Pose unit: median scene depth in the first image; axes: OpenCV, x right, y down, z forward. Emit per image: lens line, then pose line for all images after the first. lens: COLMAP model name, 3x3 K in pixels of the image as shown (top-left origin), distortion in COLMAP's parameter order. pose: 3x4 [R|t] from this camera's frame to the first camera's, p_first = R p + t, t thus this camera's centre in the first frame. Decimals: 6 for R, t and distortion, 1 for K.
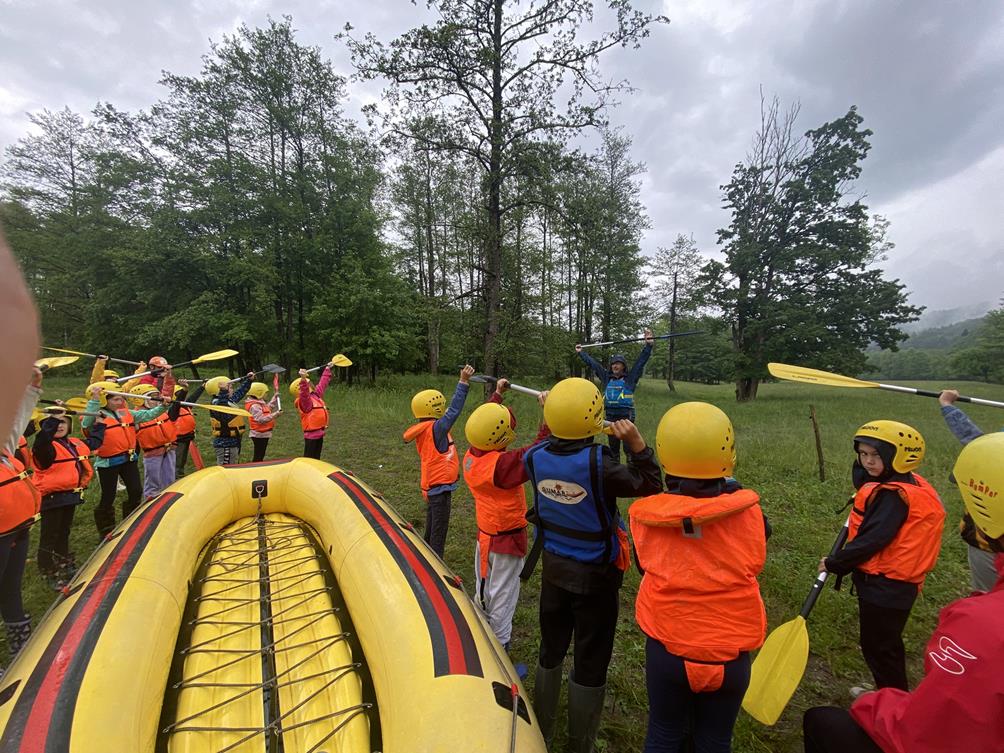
lens RADIAL K [[400.9, 0, 498.5], [0, 400.9, 381.8], [0, 0, 1]] dist [0.000880, -0.007398]
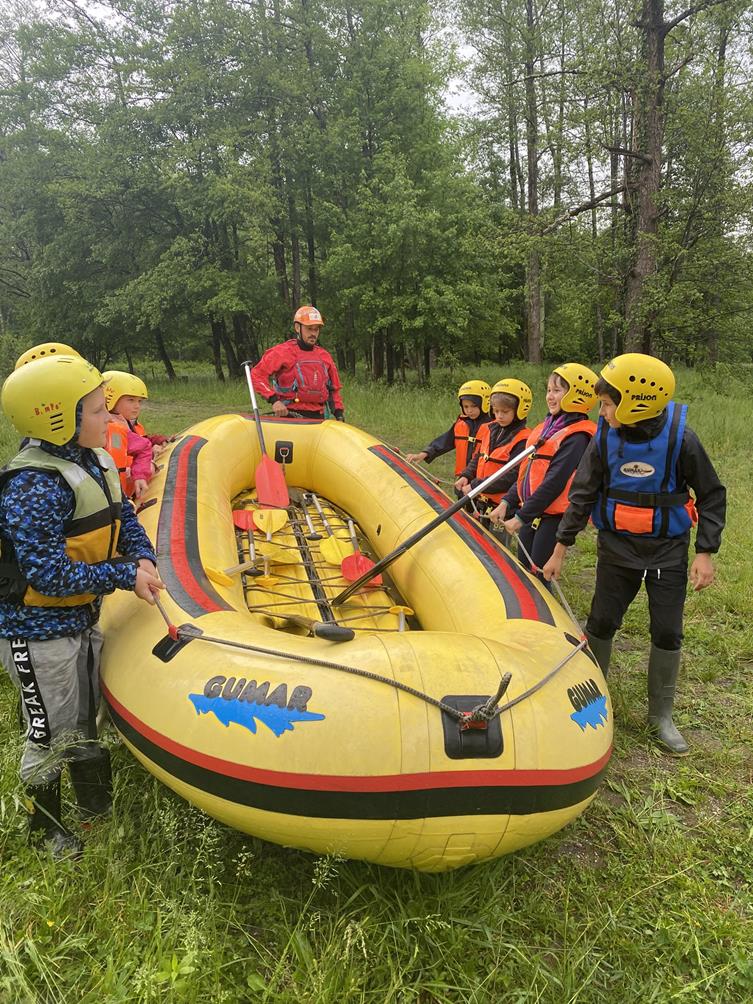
lens RADIAL K [[737.9, 0, 376.5], [0, 737.9, 502.0], [0, 0, 1]] dist [0.054358, -0.087177]
pose [[0.932532, 0.045919, -0.358156, 0.016006], [0.013435, 0.986782, 0.161497, 0.006412], [0.360838, -0.155413, 0.919588, -0.050982]]
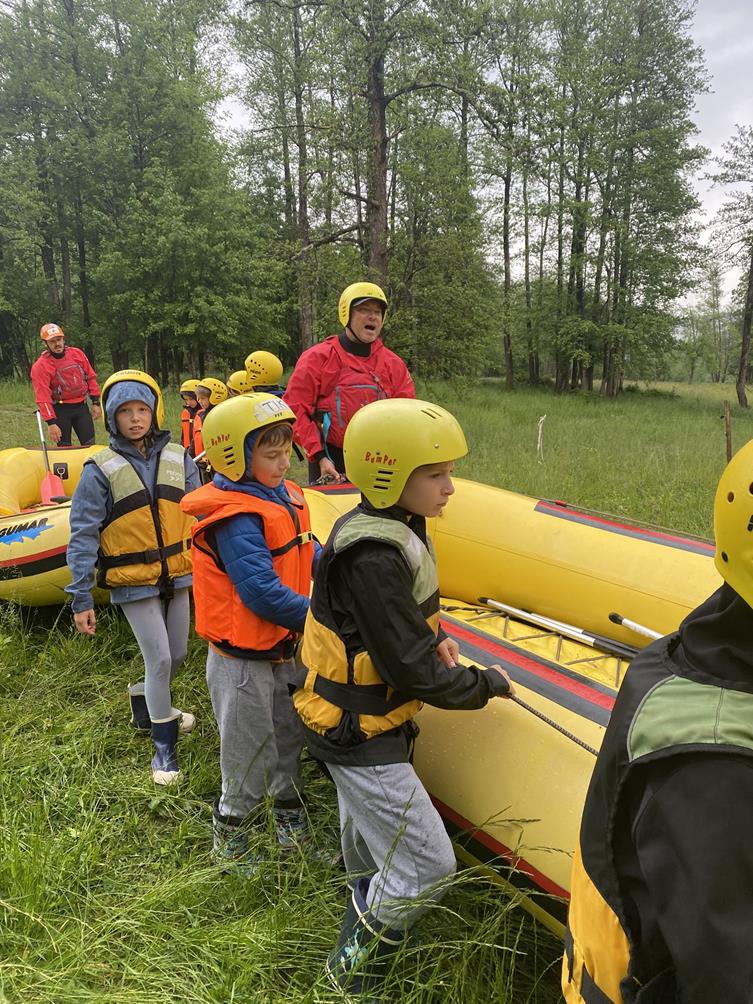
lens RADIAL K [[764.4, 0, 376.5], [0, 764.4, 502.0], [0, 0, 1]] dist [0.005780, 0.005742]
pose [[0.994982, 0.026536, -0.096470, 0.074600], [-0.011967, 0.988829, 0.148575, 0.008113], [0.099335, -0.146675, 0.984184, -0.156672]]
